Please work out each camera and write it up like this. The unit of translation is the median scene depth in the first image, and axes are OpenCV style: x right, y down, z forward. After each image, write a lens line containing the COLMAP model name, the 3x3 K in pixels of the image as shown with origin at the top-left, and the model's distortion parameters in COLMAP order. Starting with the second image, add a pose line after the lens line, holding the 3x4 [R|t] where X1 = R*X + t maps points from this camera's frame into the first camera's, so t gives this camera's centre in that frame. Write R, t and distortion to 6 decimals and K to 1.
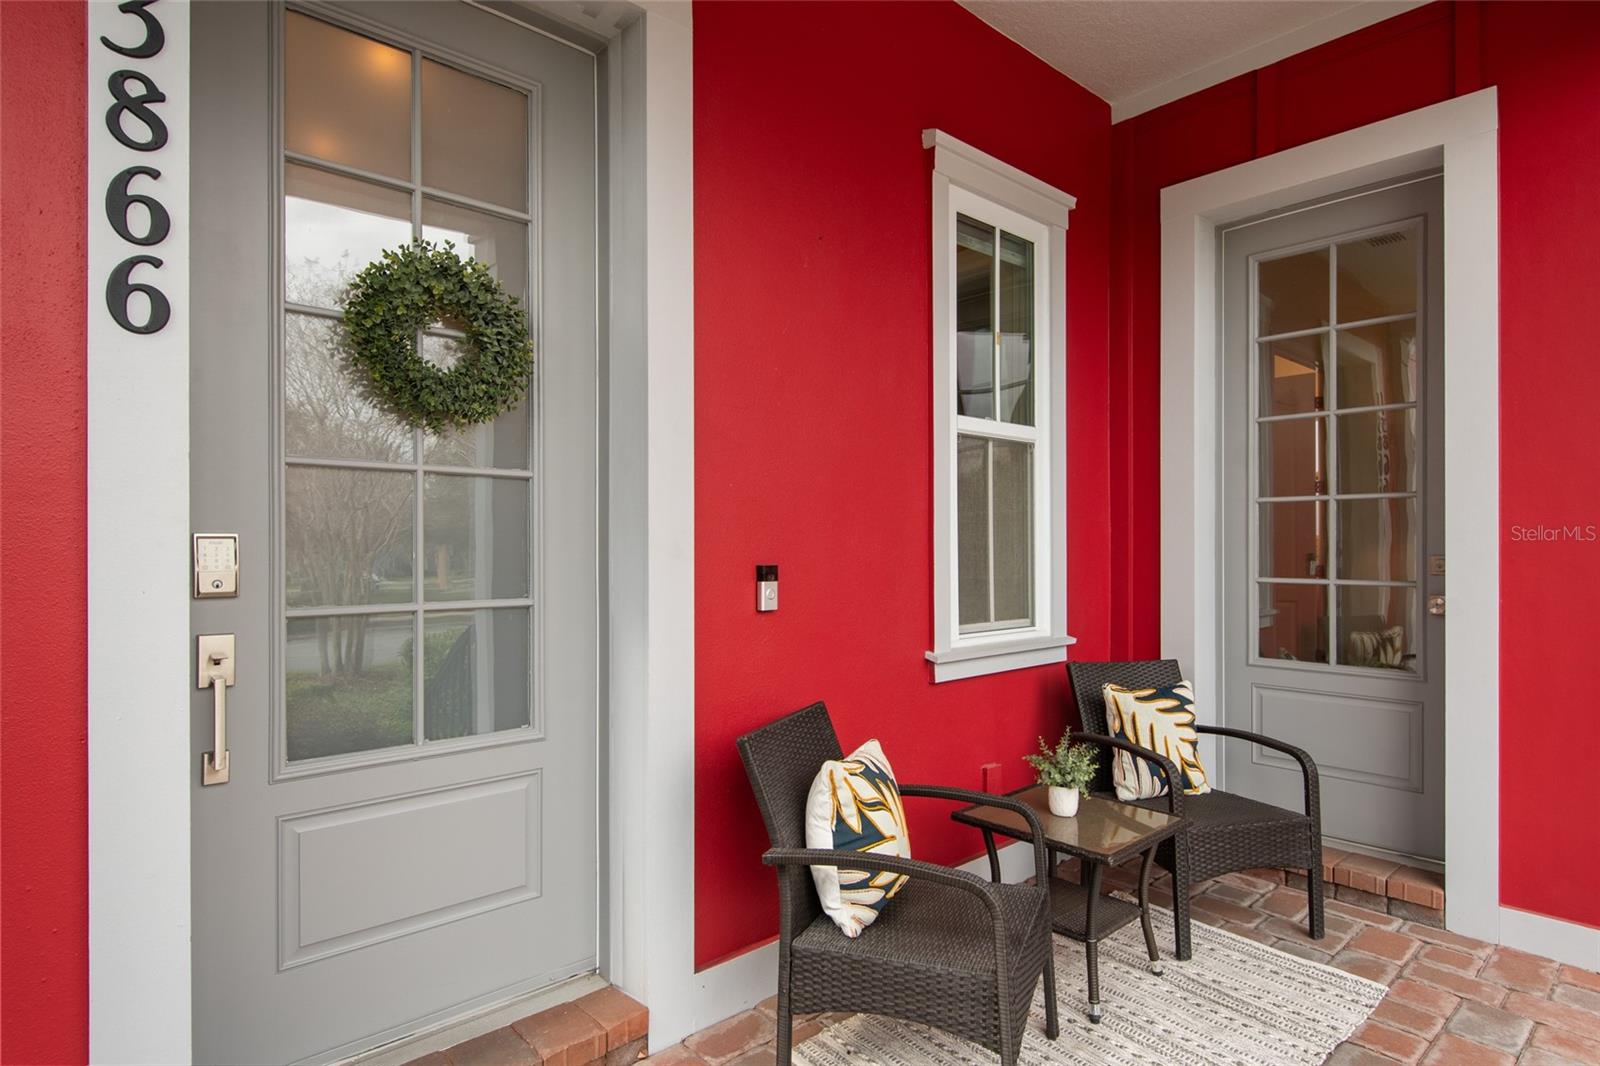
lens RADIAL K [[867.0, 0, 800.9], [0, 867.0, 543.7], [0, 0, 1]] dist [0.000164, -0.001537]
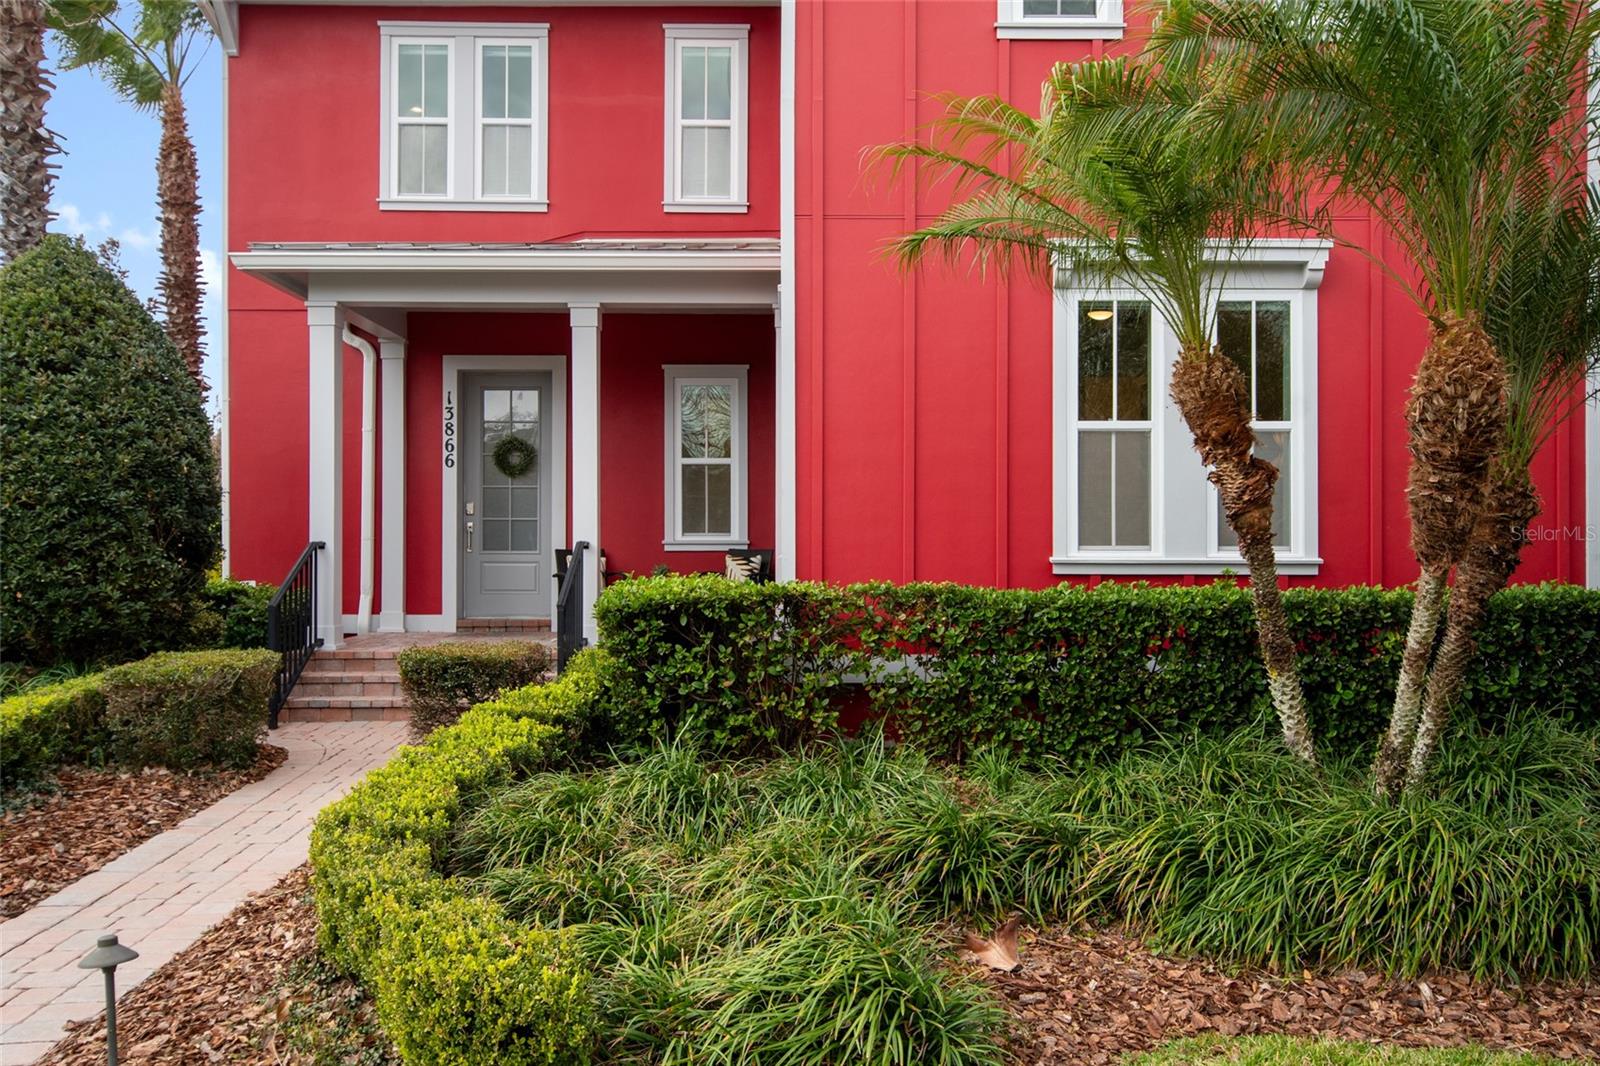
lens RADIAL K [[1288.2, 0, 800.0], [0, 1288.2, 533.0], [0, 0, 1]] dist [-0.001938, -0.000874]
pose [[0.745382, -0.005392, -0.666616, 4.809624], [0.000009, 0.999967, -0.008079, 0.189164], [0.666638, 0.006016, 0.745358, -2.757510]]
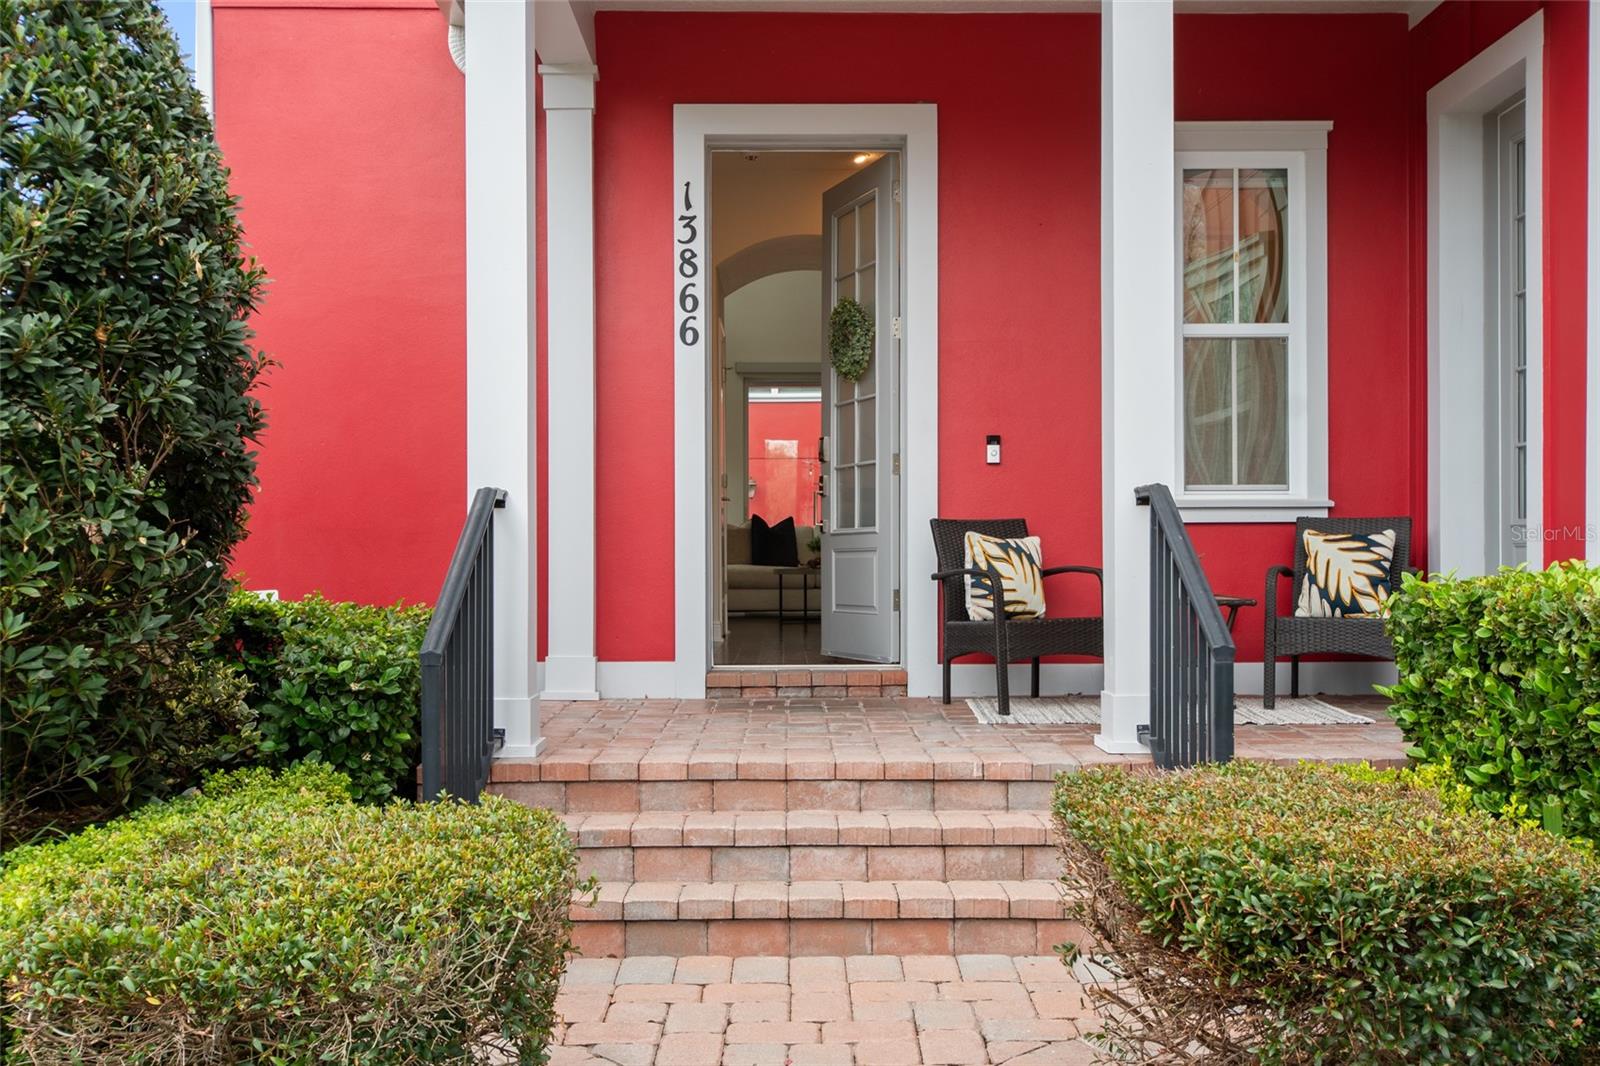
lens RADIAL K [[1652.7, 0, 800.0], [0, 1652.7, 533.0], [0, 0, 1]] dist [0.045505, -0.022488]
pose [[0.740593, -0.009203, -0.671891, 2.111444], [0.003996, 0.999949, -0.009293, 0.279498], [0.671942, 0.004197, 0.740592, -1.848770]]
